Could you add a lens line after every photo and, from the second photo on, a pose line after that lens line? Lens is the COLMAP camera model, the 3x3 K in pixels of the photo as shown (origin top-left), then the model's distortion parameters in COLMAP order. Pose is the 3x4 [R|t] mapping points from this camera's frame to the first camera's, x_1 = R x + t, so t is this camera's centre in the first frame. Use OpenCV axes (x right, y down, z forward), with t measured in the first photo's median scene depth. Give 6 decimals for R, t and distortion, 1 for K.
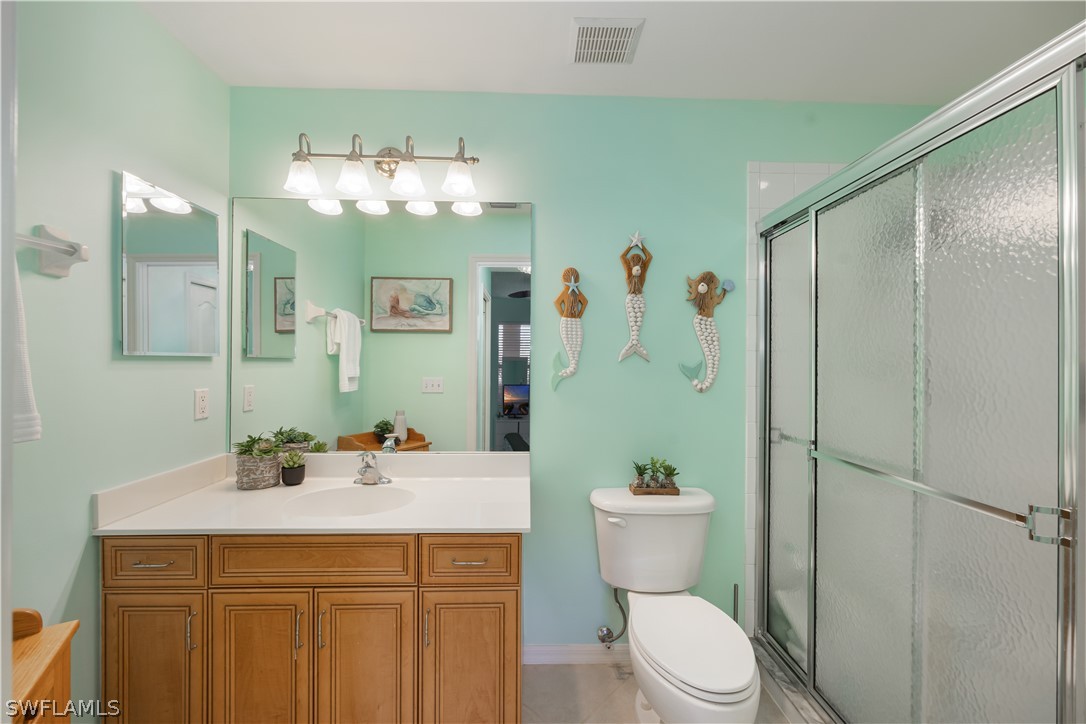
lens RADIAL K [[443.0, 0, 544.9], [0, 443.0, 360.4], [0, 0, 1]] dist [-0.002877, -0.000169]
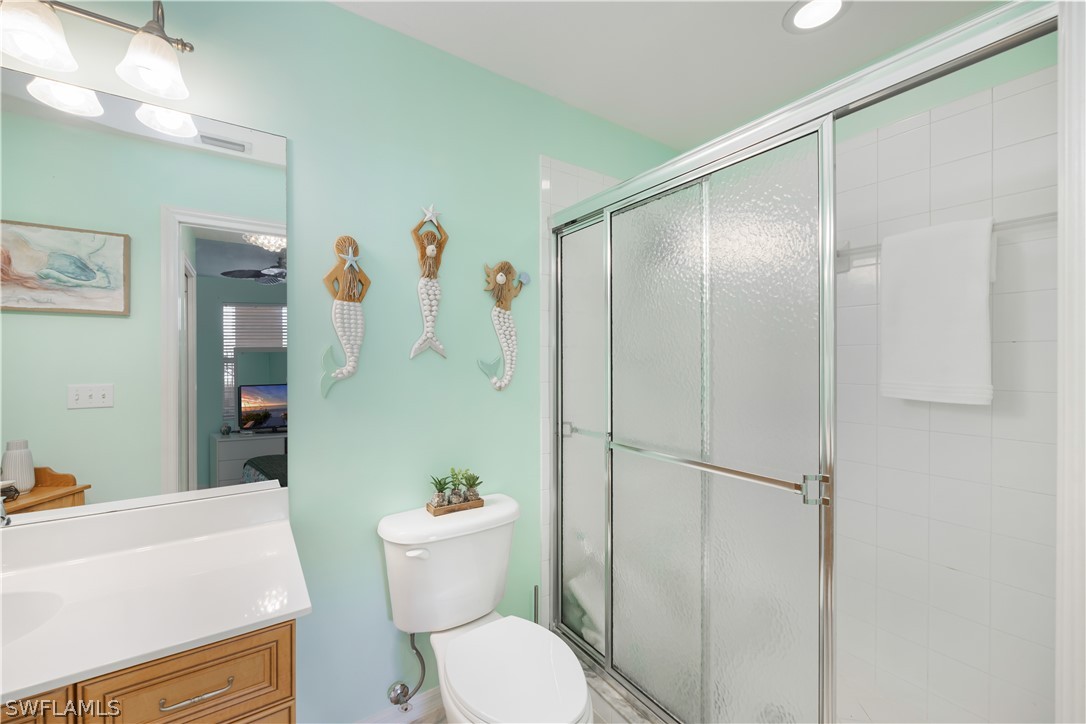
lens RADIAL K [[432.9, 0, 543.6], [0, 432.9, 360.2], [0, 0, 1]] dist [-0.003584, -0.000232]
pose [[0.840432, -0.009588, 0.541832, -0.063423], [0.004640, 0.999934, 0.010497, -0.000637], [-0.541897, -0.006308, 0.840422, 0.187695]]
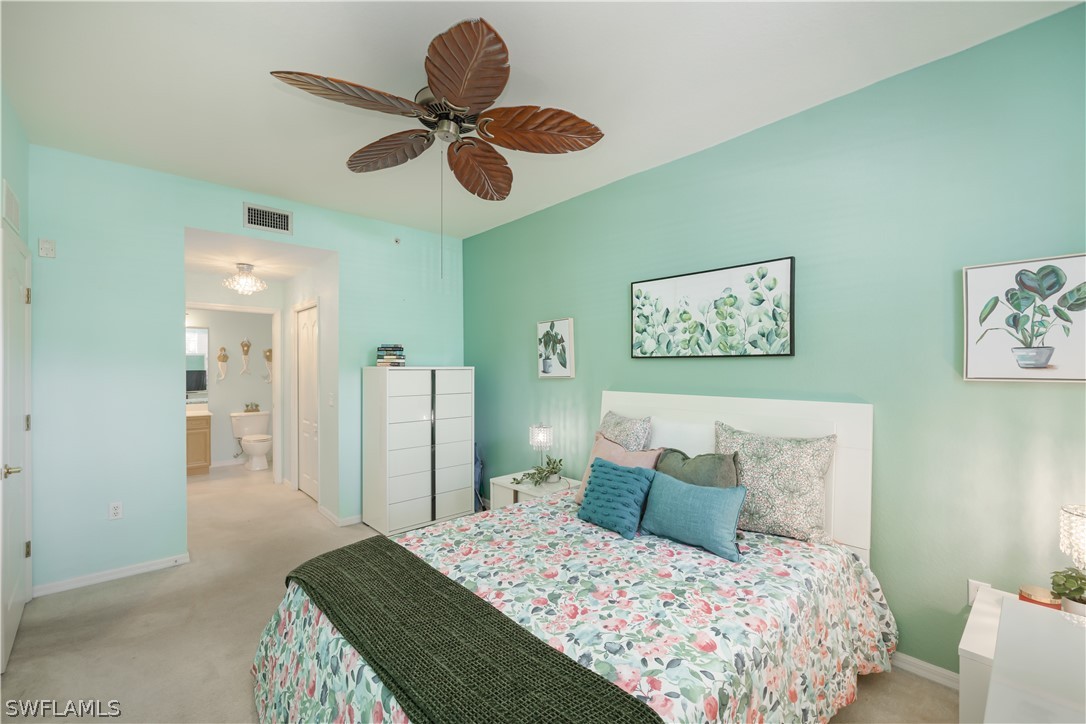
lens RADIAL K [[443.0, 0, 544.9], [0, 443.0, 360.4], [0, 0, 1]] dist [-0.002877, -0.000169]
pose [[0.761006, -0.003344, 0.648736, -0.258895], [0.006533, 0.999976, -0.002510, -0.087397], [-0.648712, 0.006149, 0.761009, -3.156657]]
